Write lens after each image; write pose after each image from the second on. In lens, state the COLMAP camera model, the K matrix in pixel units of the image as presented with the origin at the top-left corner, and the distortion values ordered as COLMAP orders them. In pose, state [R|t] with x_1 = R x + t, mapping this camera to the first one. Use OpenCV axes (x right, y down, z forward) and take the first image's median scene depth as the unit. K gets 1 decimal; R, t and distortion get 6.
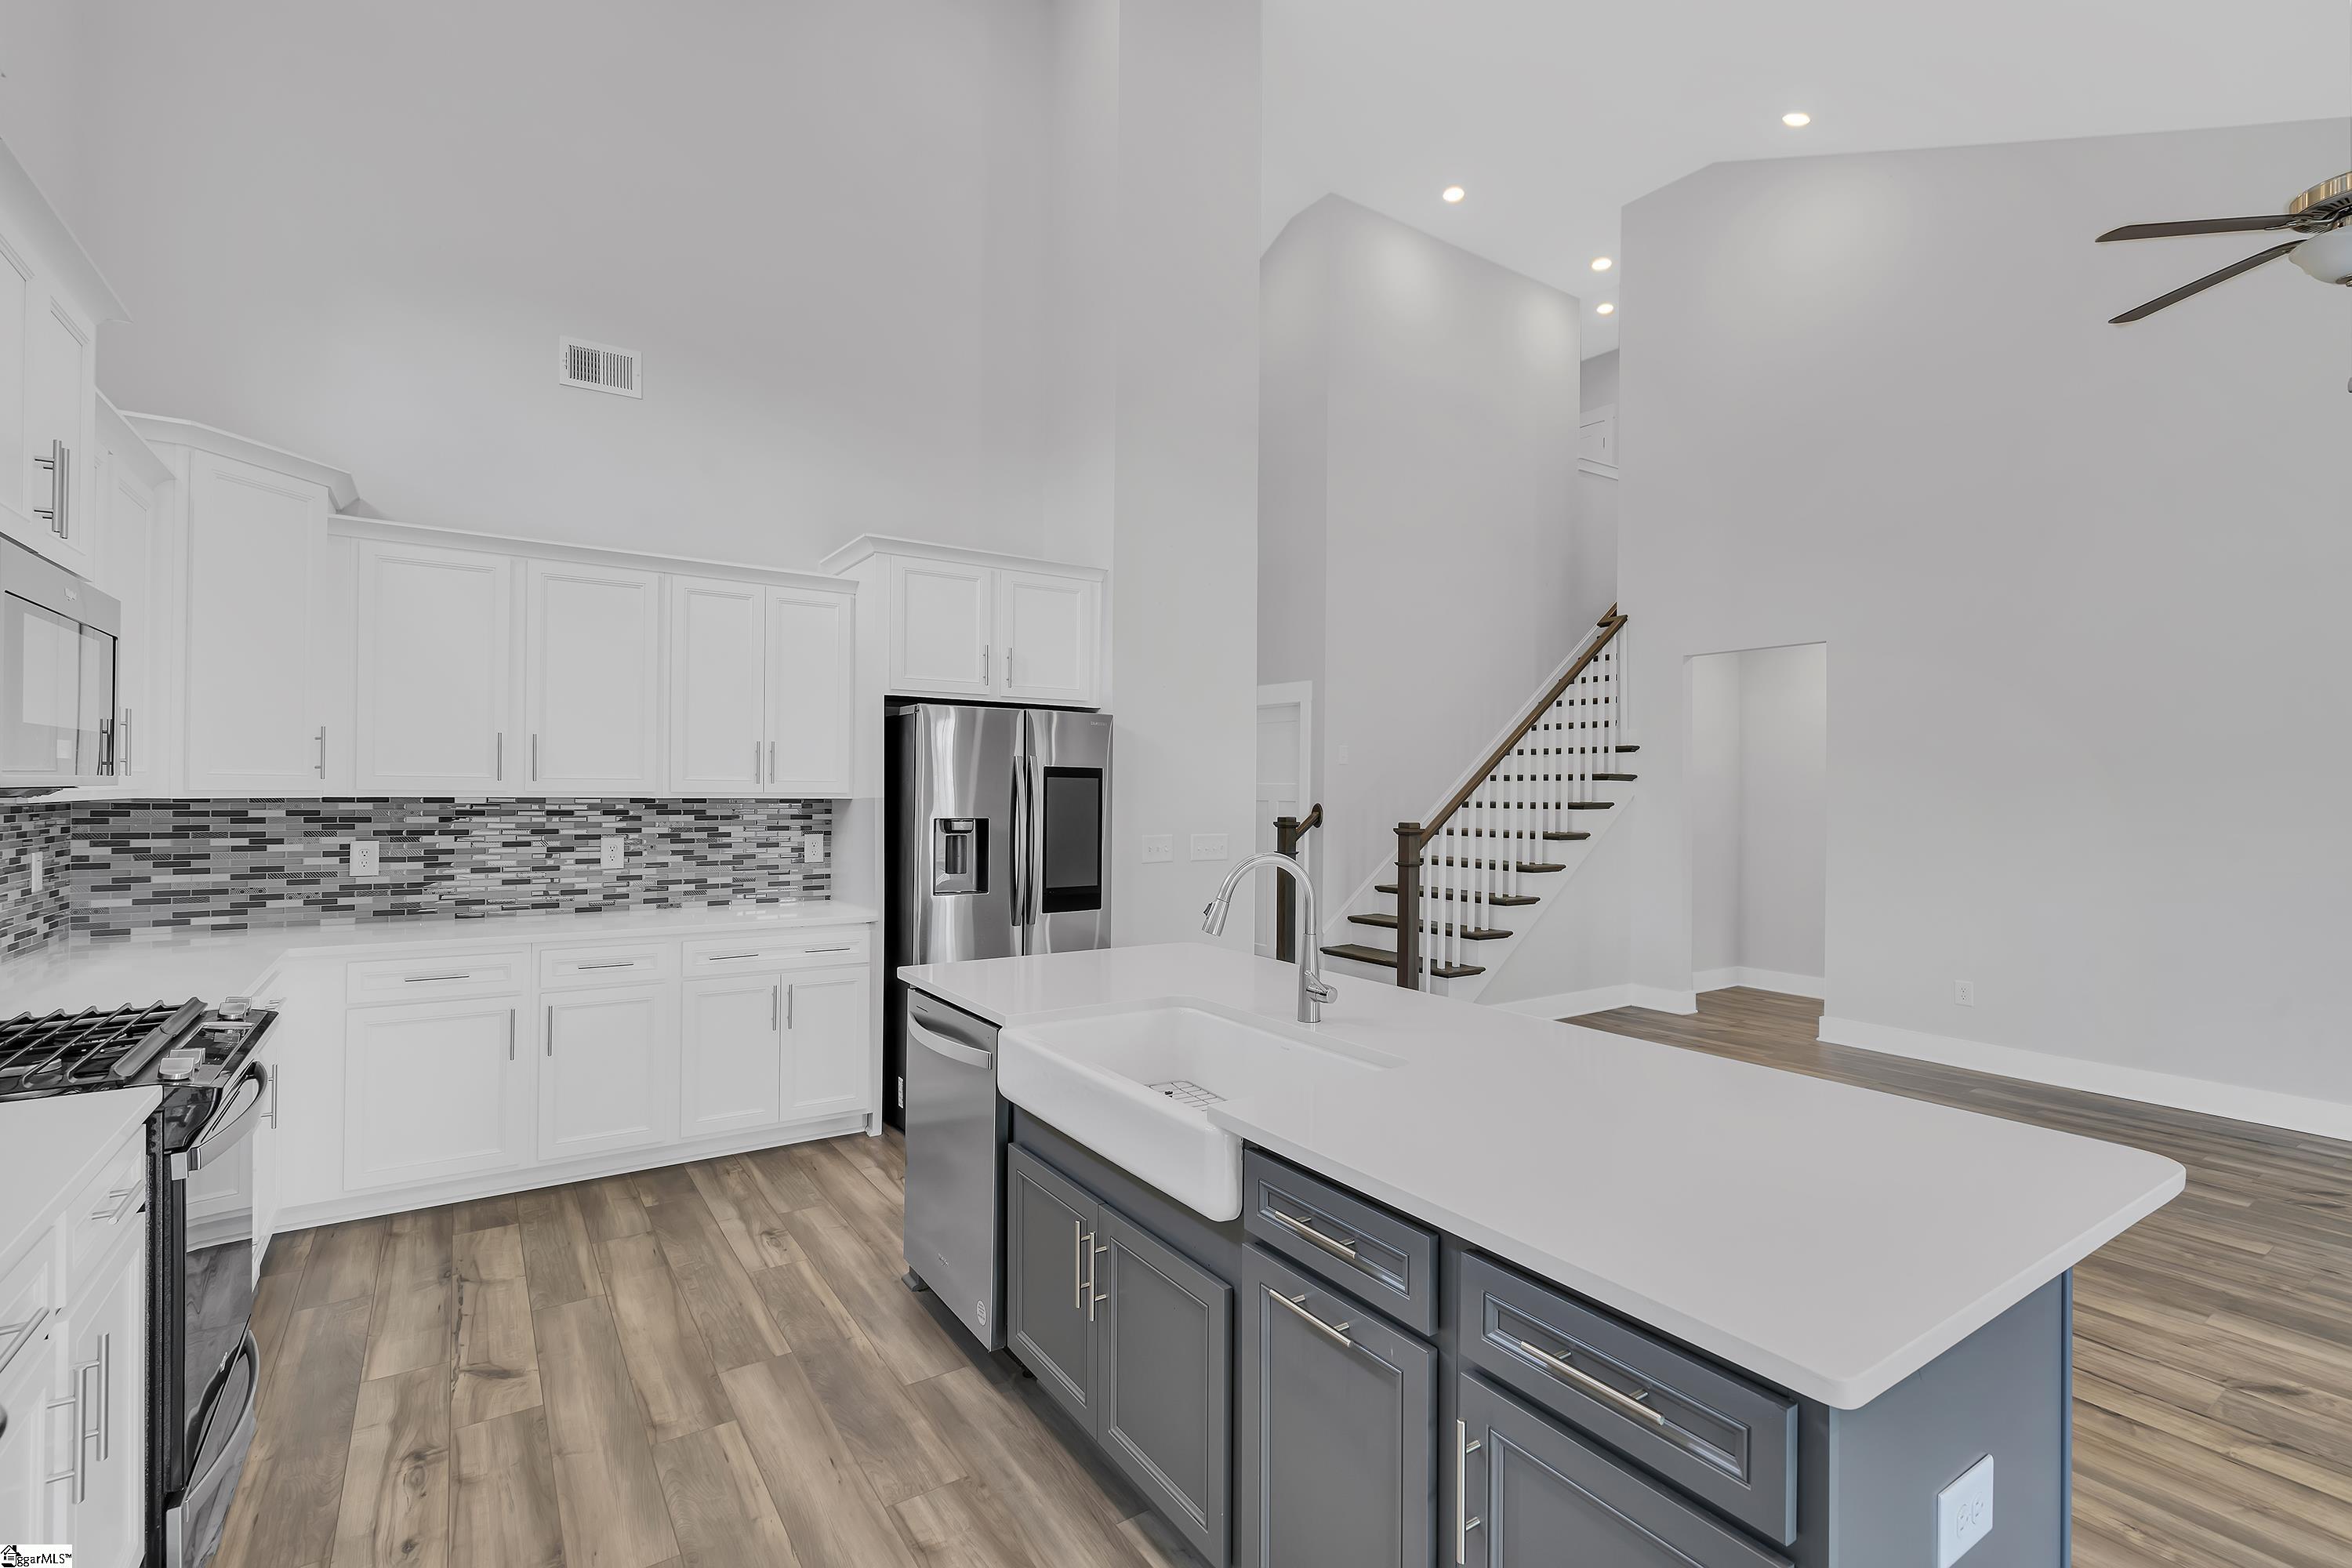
lens RADIAL K [[1059.1, 0, 1175.7], [0, 1059.1, 786.9], [0, 0, 1]] dist [-0.004457, 0.001775]
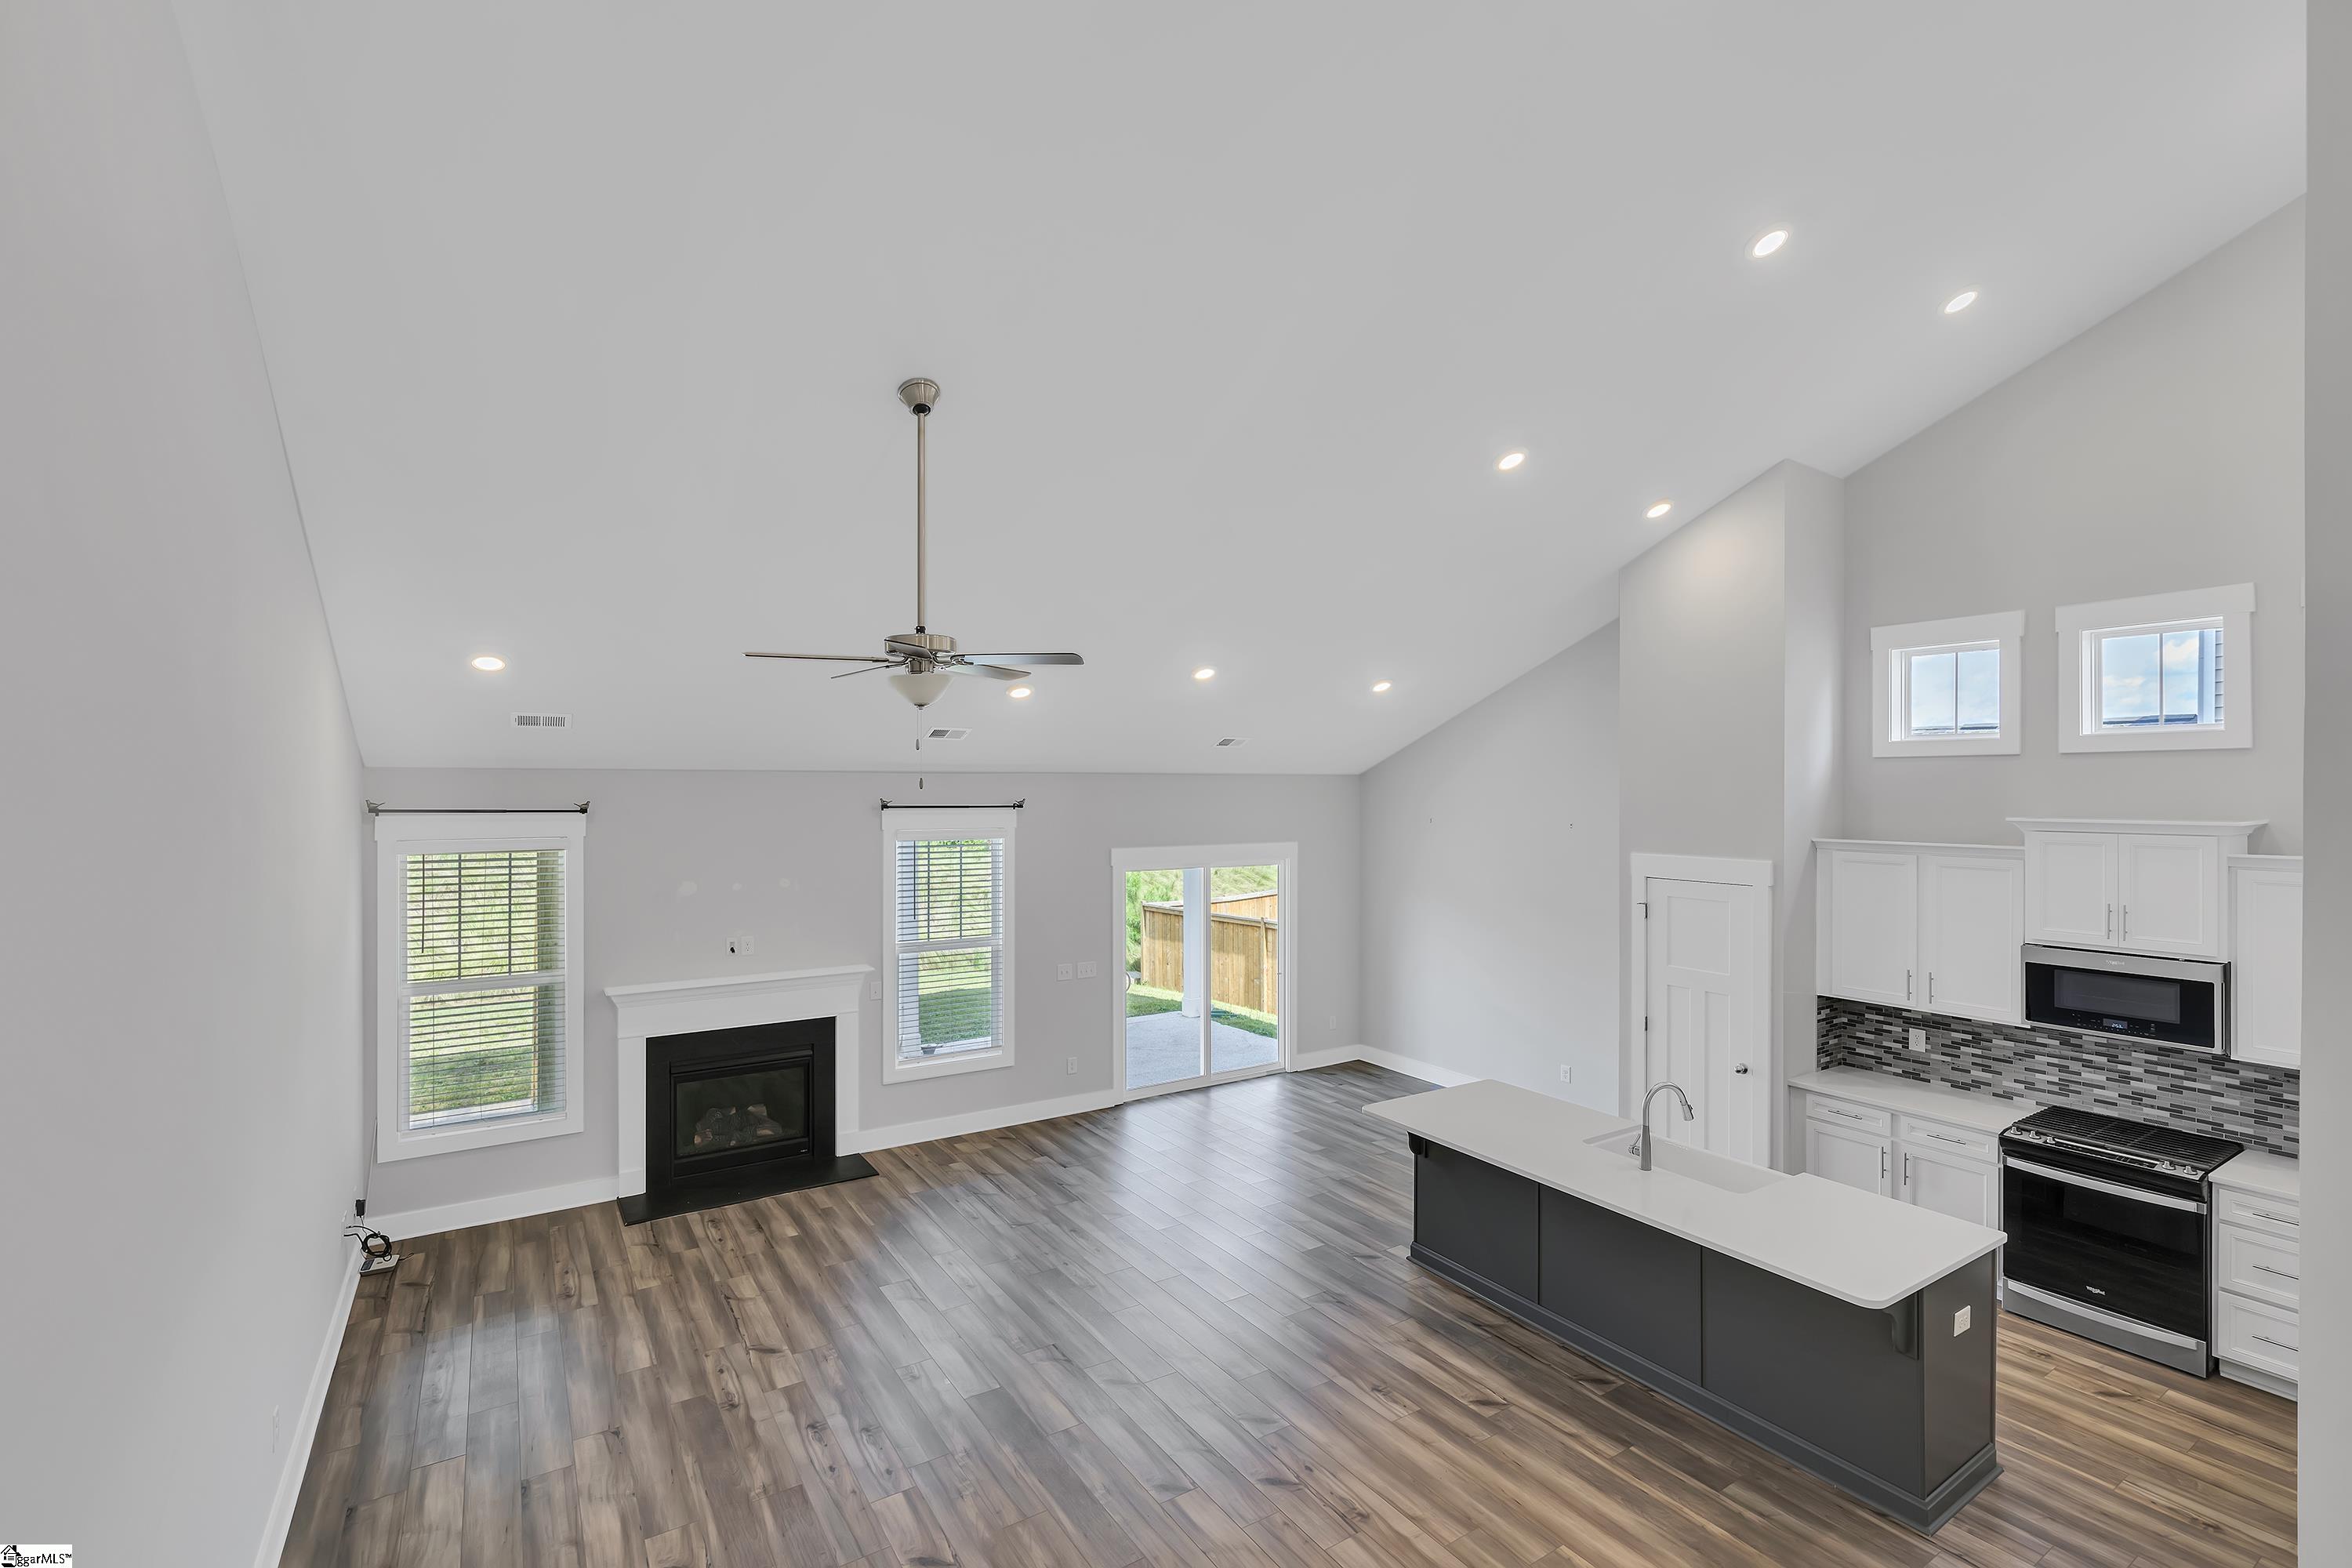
lens RADIAL K [[1059.1, 0, 1176.0], [0, 1059.1, 785.1], [0, 0, 1]] dist [-0.004457, 0.001775]
pose [[-0.999686, -0.010594, 0.022693, 0.594544], [-0.010627, 0.999943, -0.001329, -0.298324], [-0.022678, -0.001569, -0.999742, 1.842649]]
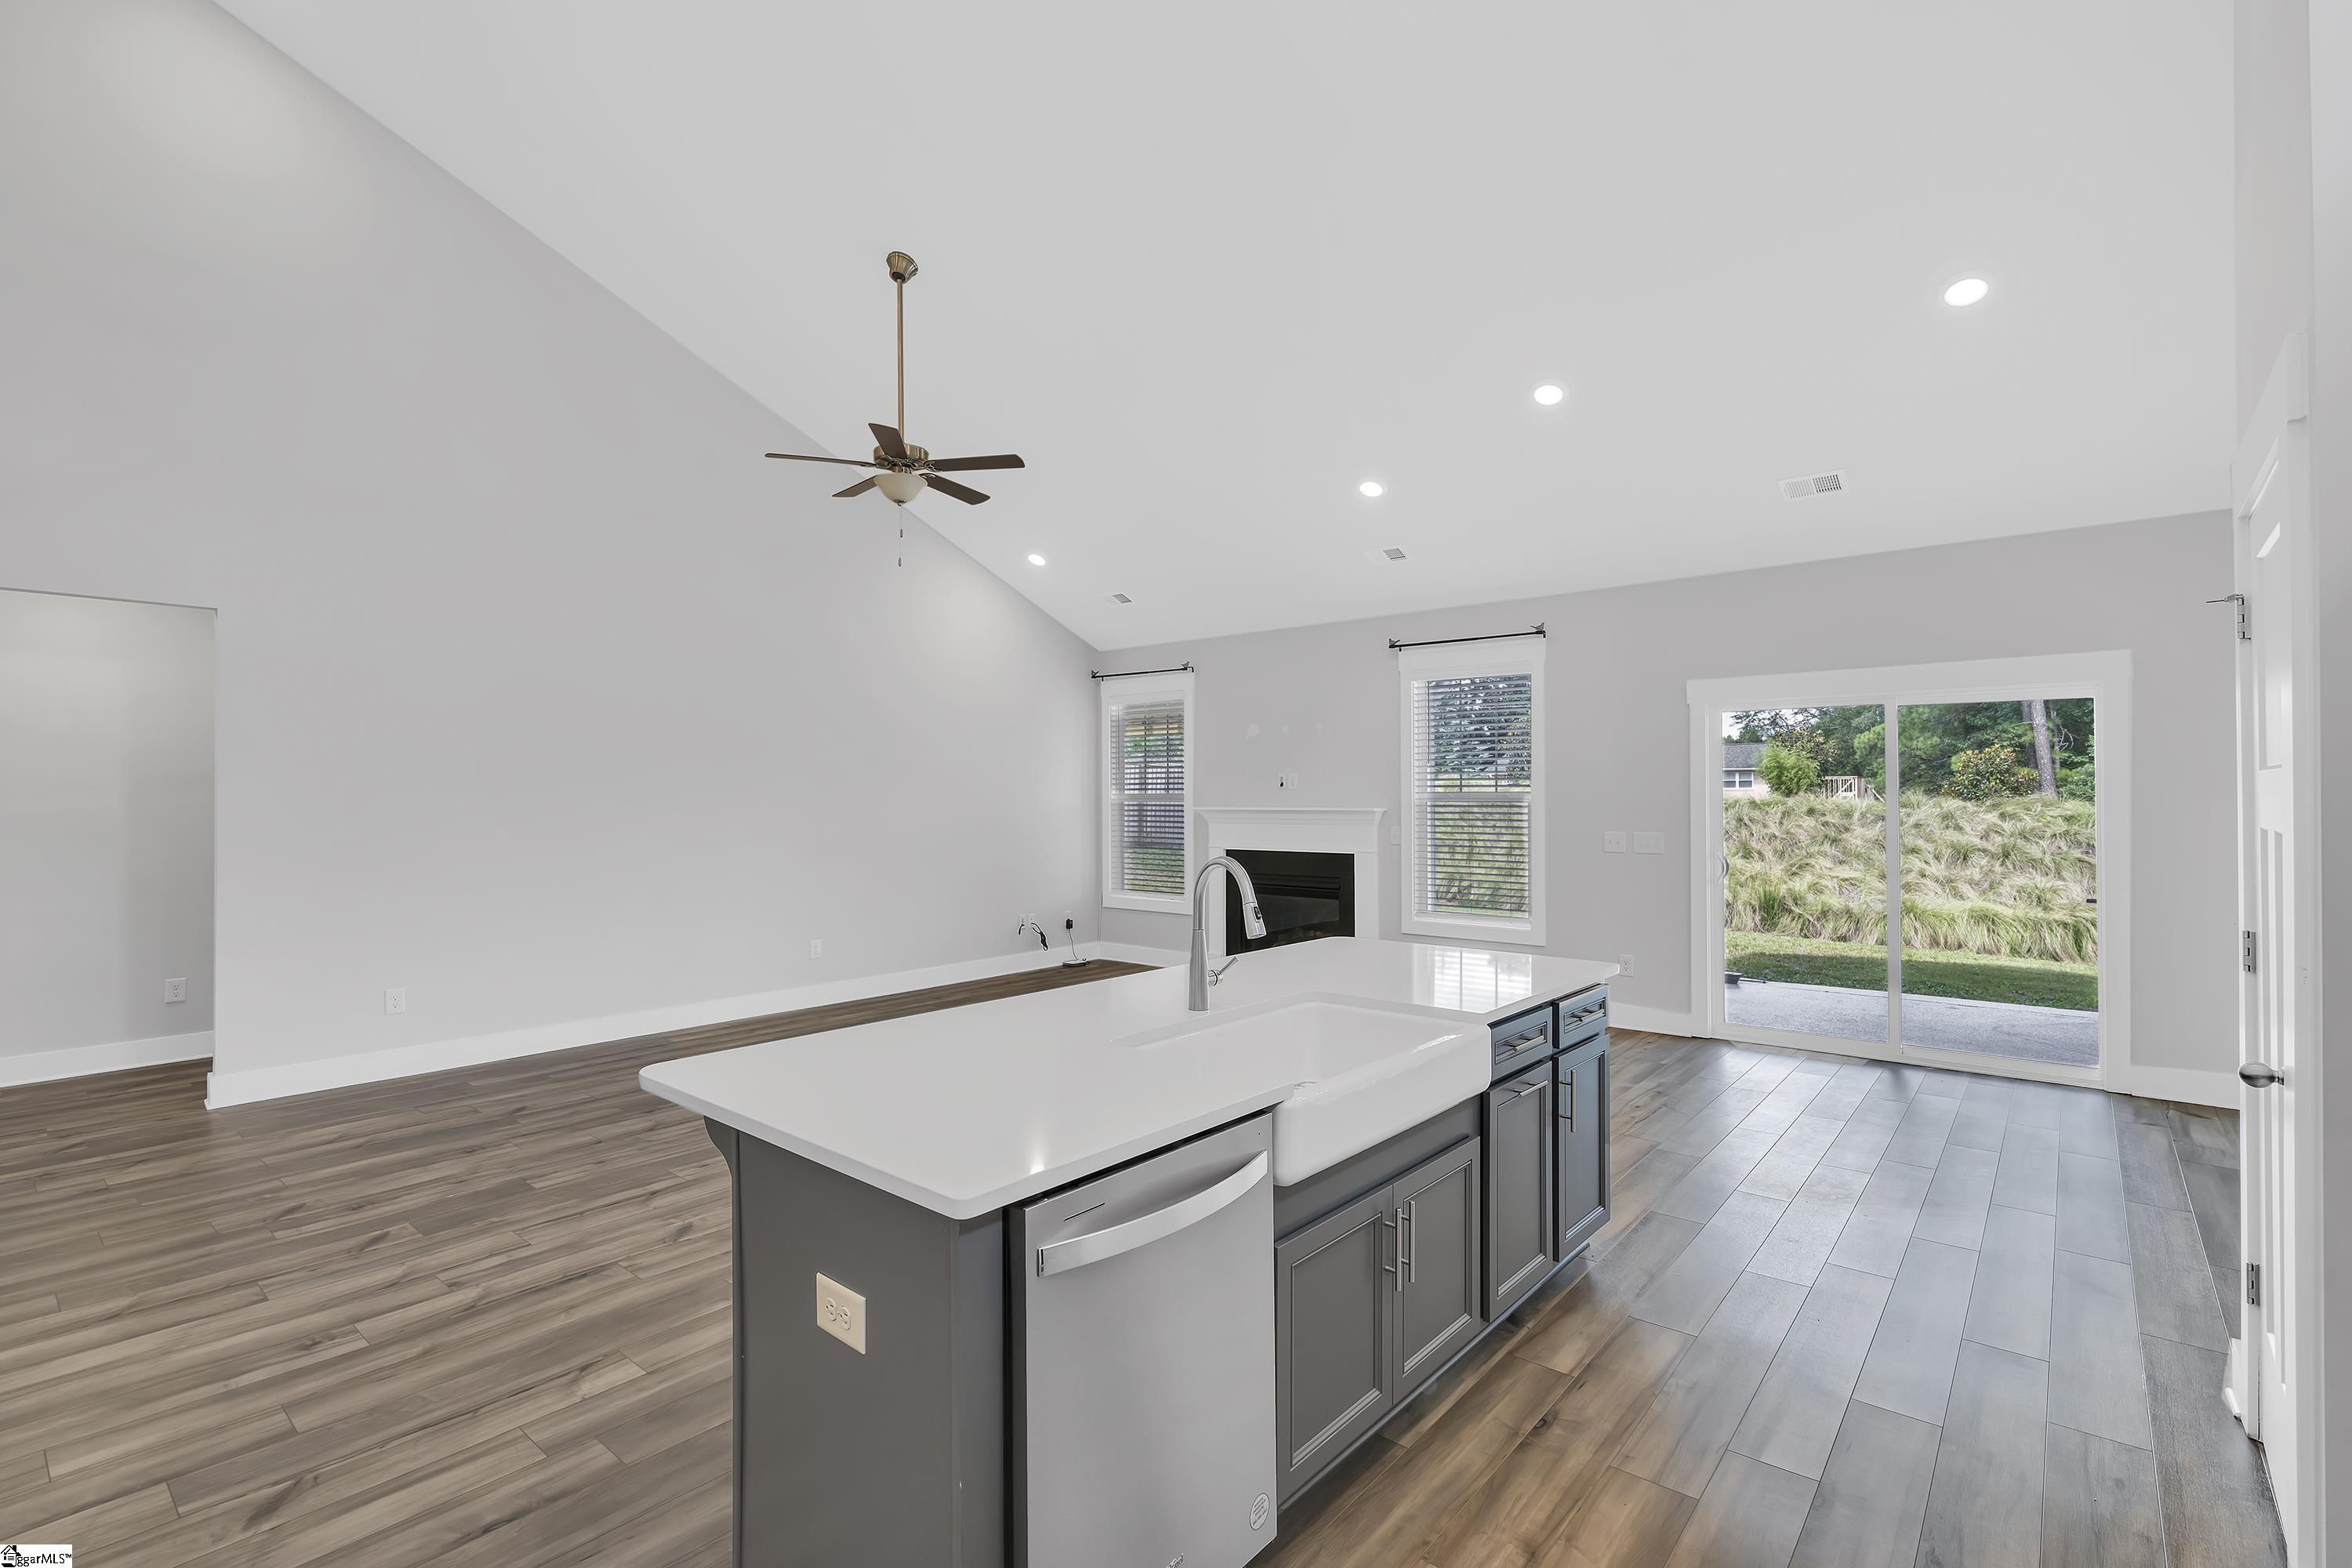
lens RADIAL K [[1059.1, 0, 1171.6], [0, 1059.1, 802.3], [0, 0, 1]] dist [-0.004457, 0.001775]
pose [[-0.265666, -0.014978, 0.963949, -0.560825], [-0.000085, 0.999880, 0.015513, -0.007100], [-0.964065, 0.004039, -0.265635, 0.806028]]
